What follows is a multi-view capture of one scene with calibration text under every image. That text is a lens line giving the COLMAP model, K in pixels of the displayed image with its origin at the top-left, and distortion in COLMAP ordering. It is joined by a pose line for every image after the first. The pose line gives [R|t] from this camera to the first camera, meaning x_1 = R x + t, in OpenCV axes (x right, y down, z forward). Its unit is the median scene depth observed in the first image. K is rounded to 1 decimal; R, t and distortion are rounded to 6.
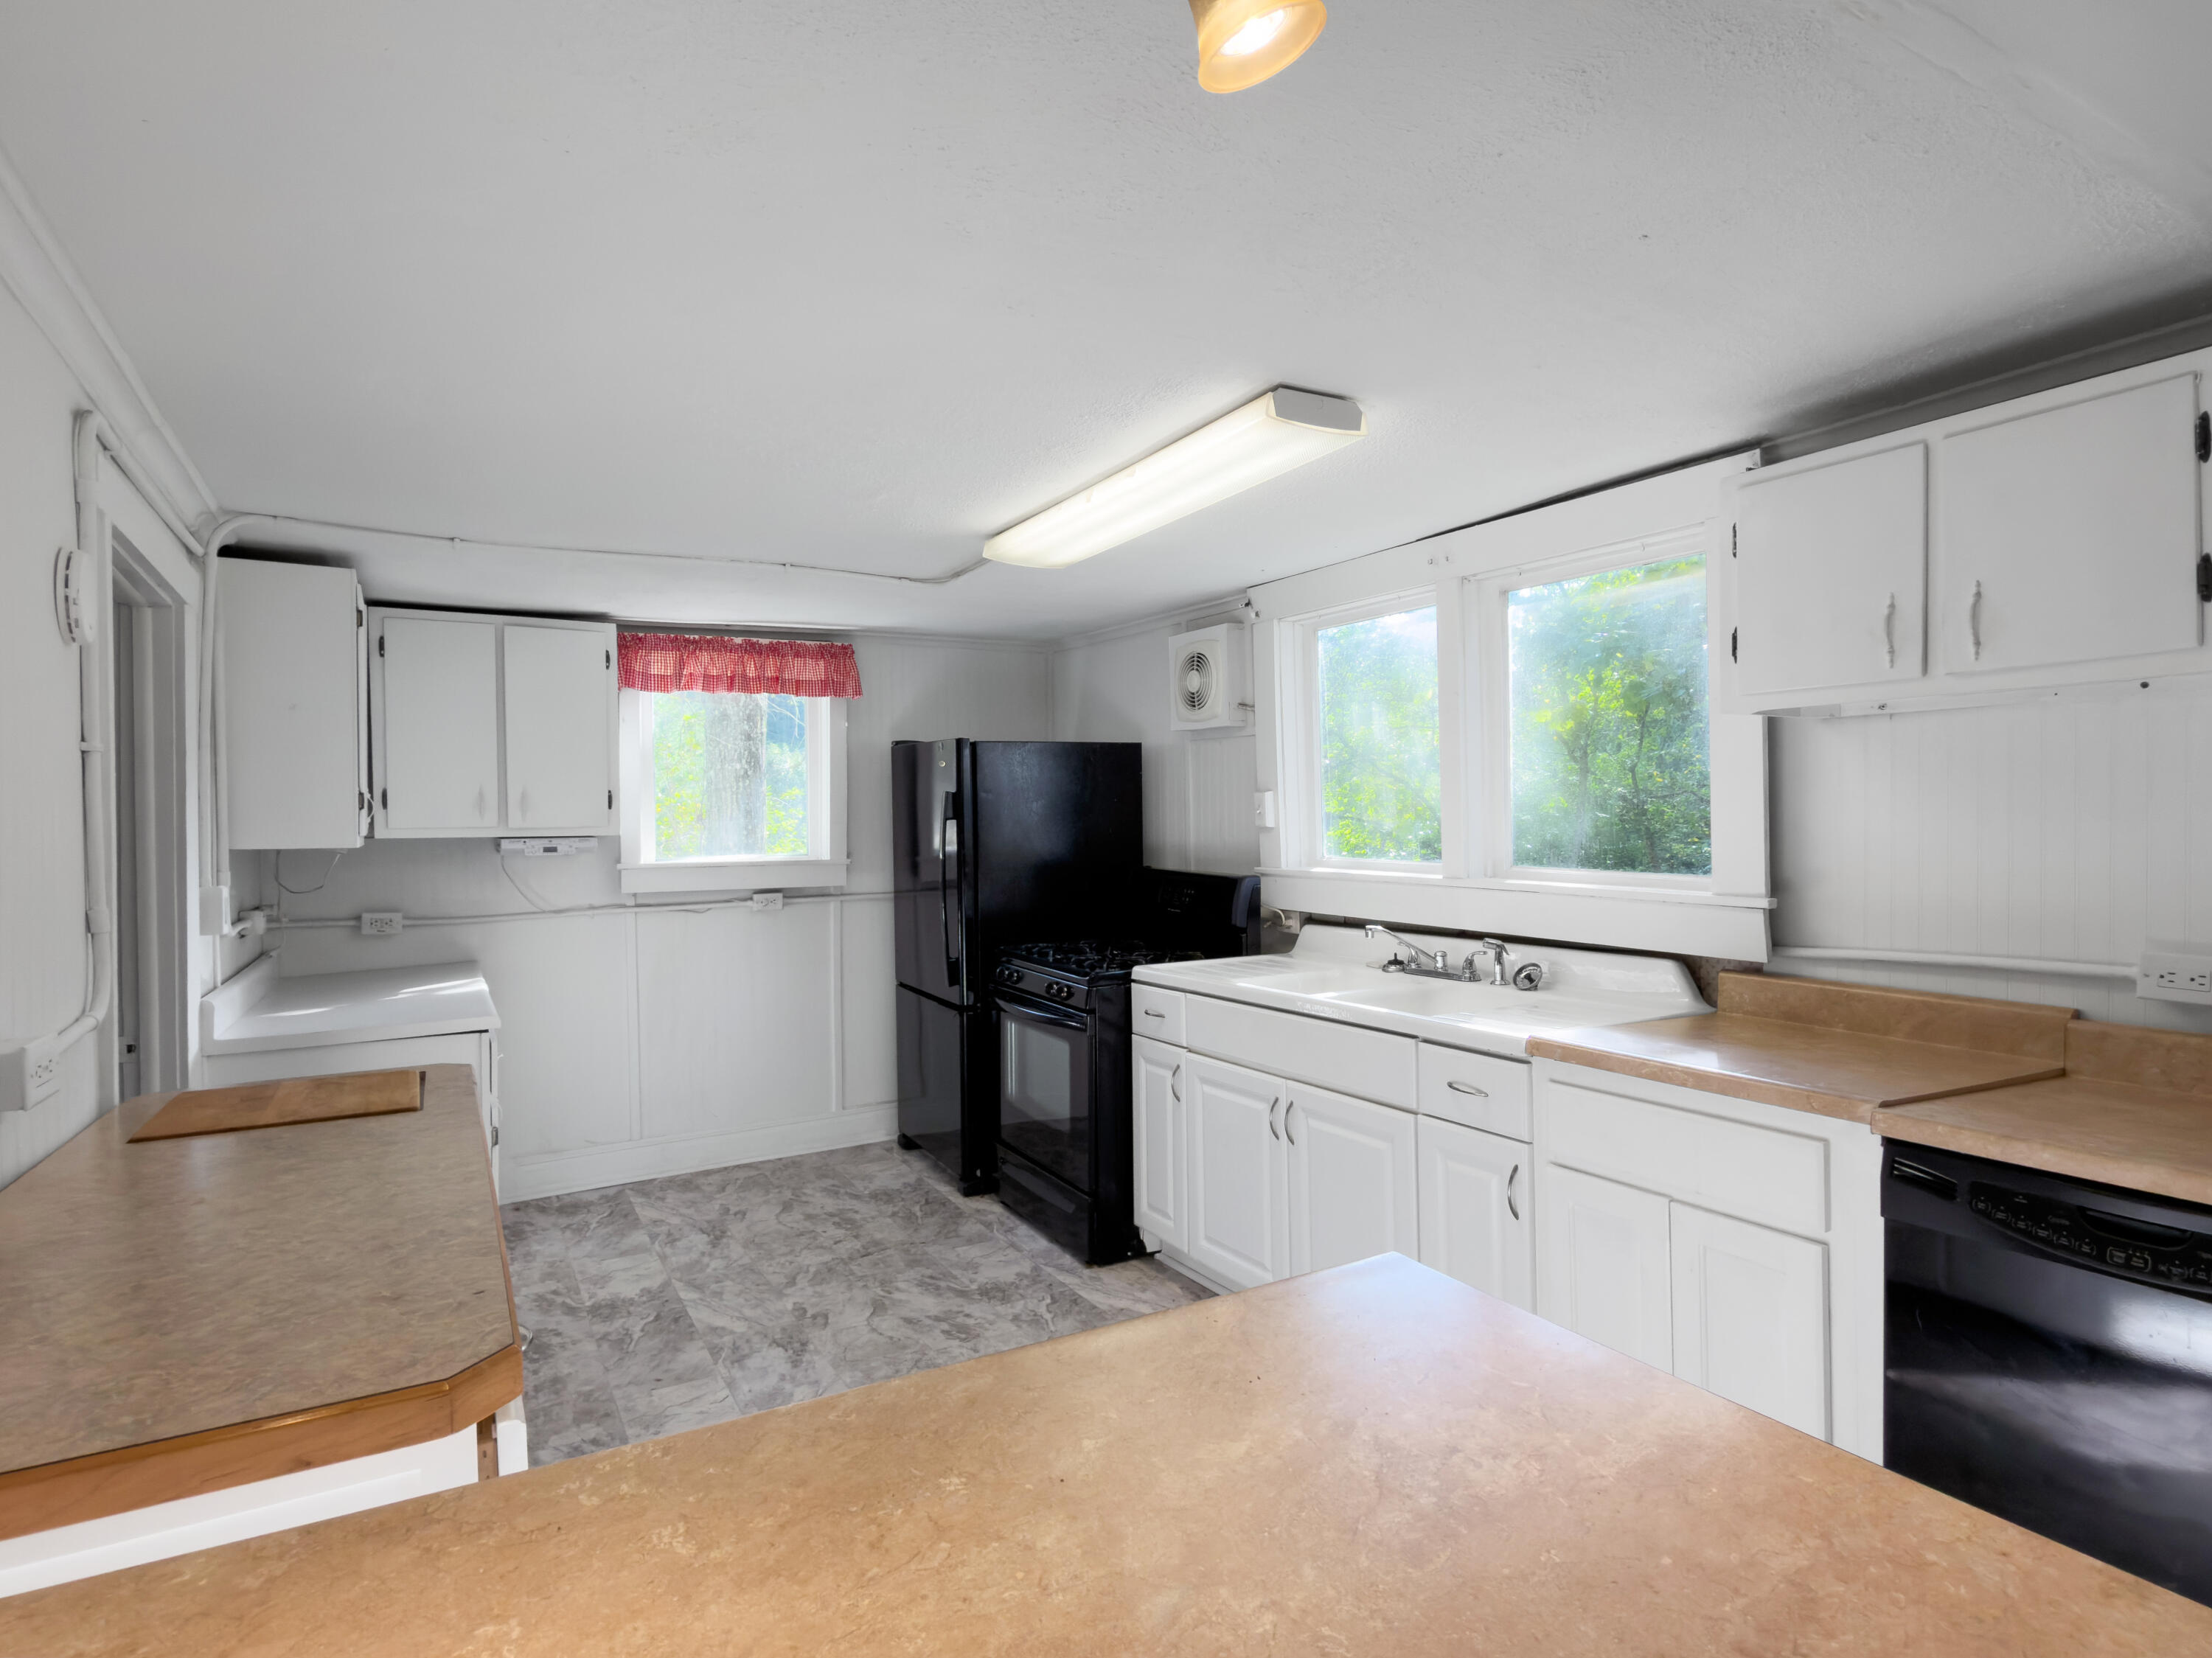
lens RADIAL K [[1200.4, 0, 1110.8], [0, 1200.4, 806.4], [0, 0, 1]] dist [-0.006445, -0.001185]
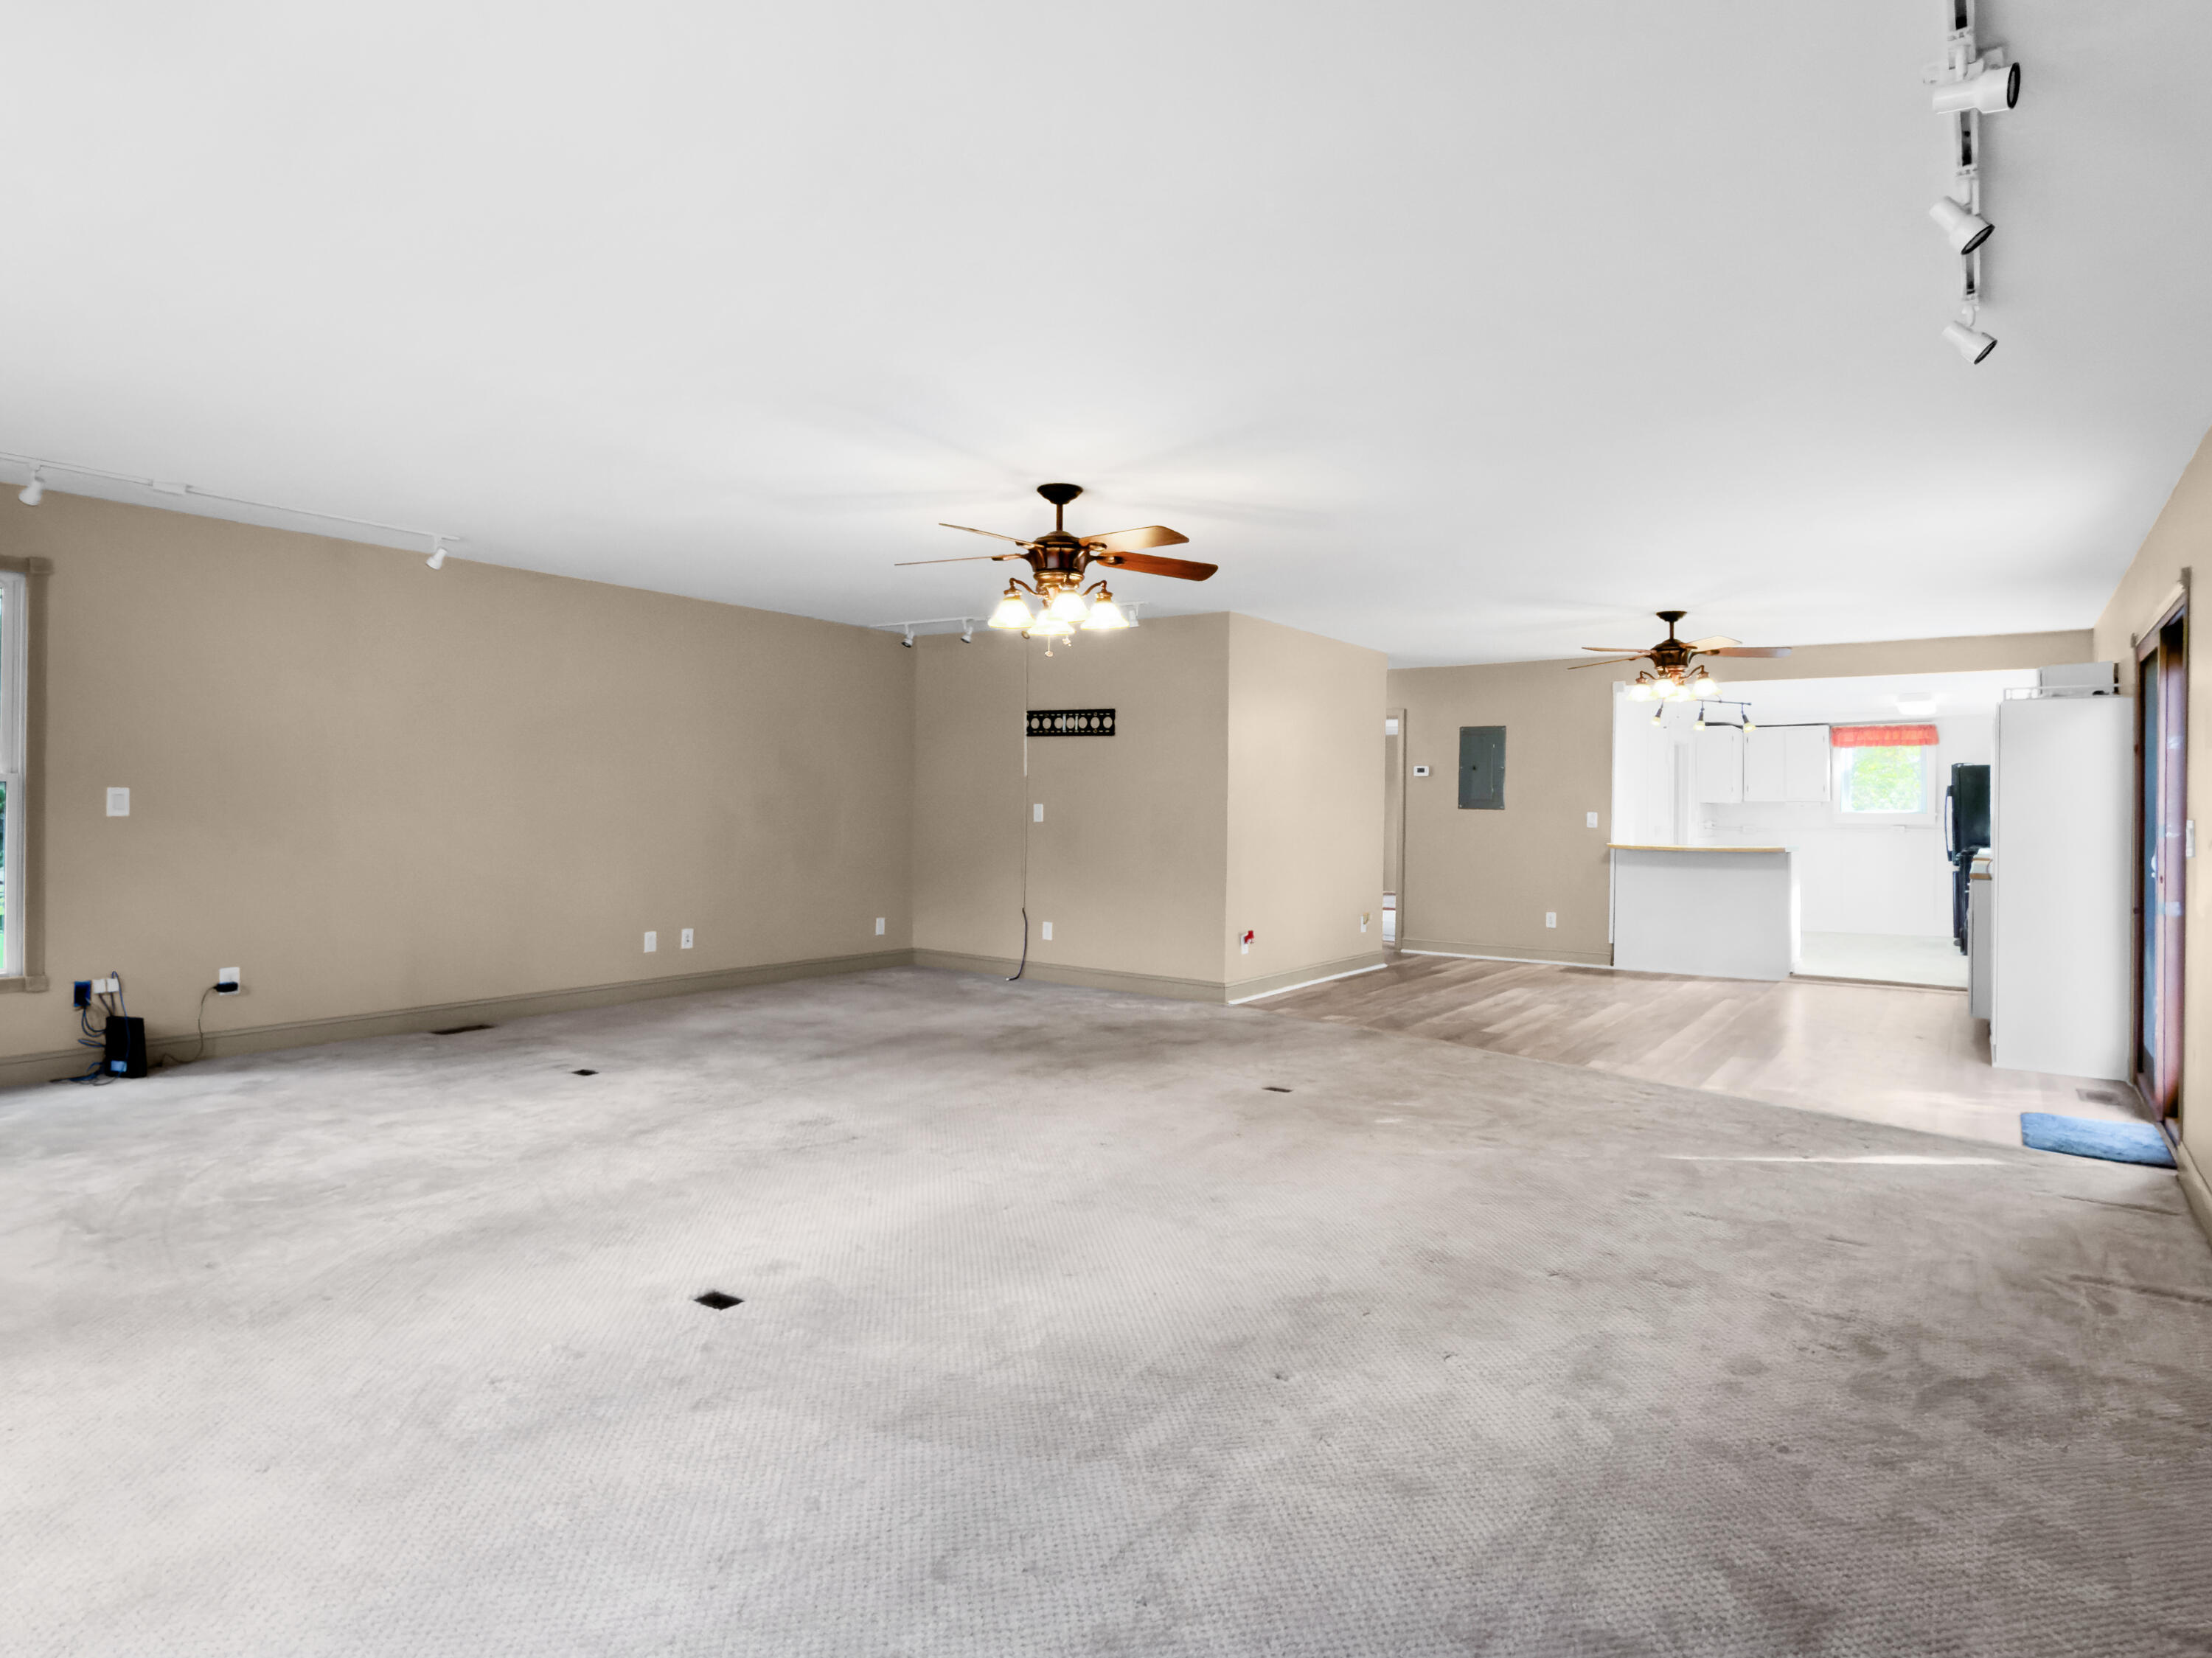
lens RADIAL K [[1253.6, 0, 1117.7], [0, 1253.6, 828.9], [0, 0, 1]] dist [-0.005672, -0.001539]
pose [[0.422093, 0.021977, -0.906286, 1.651257], [0.004055, 0.999650, 0.026129, 0.004585], [0.906544, -0.014704, 0.421856, -1.858574]]
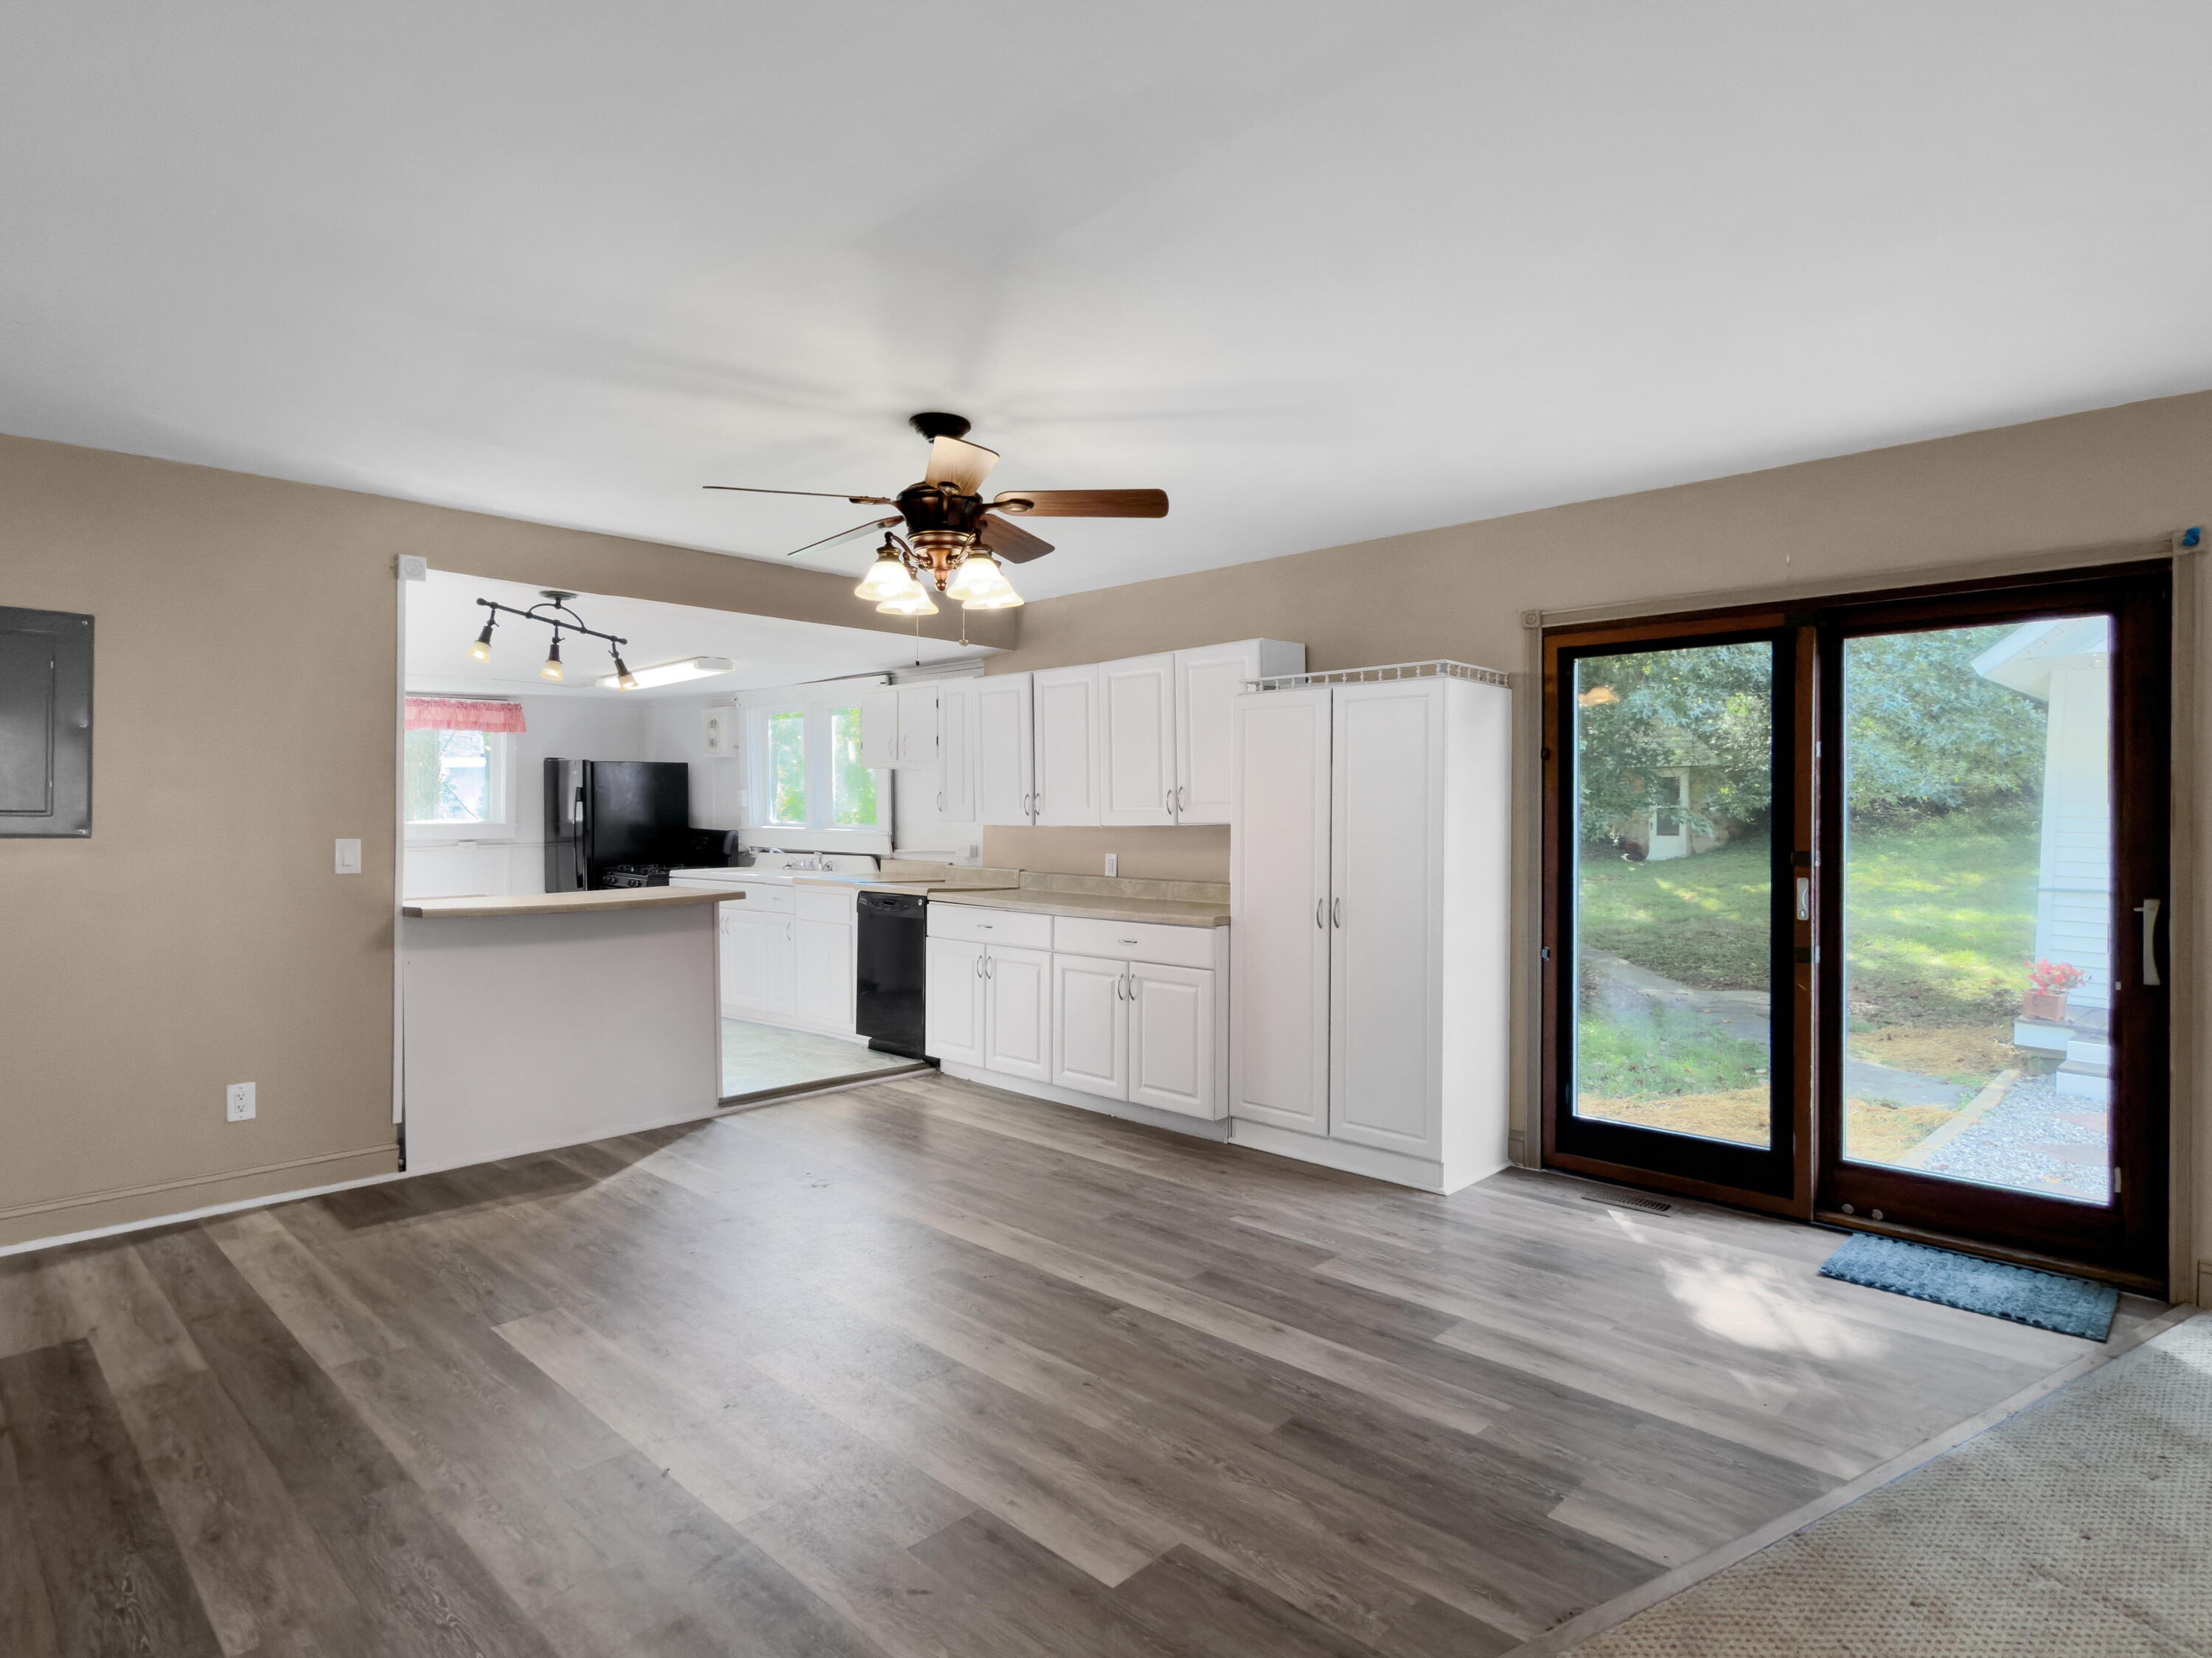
lens RADIAL K [[1200.4, 0, 1110.8], [0, 1200.4, 806.4], [0, 0, 1]] dist [-0.006445, -0.001185]
pose [[0.959615, 0.012848, 0.281022, 0.156199], [-0.014118, 0.999897, 0.002496, 0.002177], [-0.280961, -0.006362, 0.959698, -1.171987]]
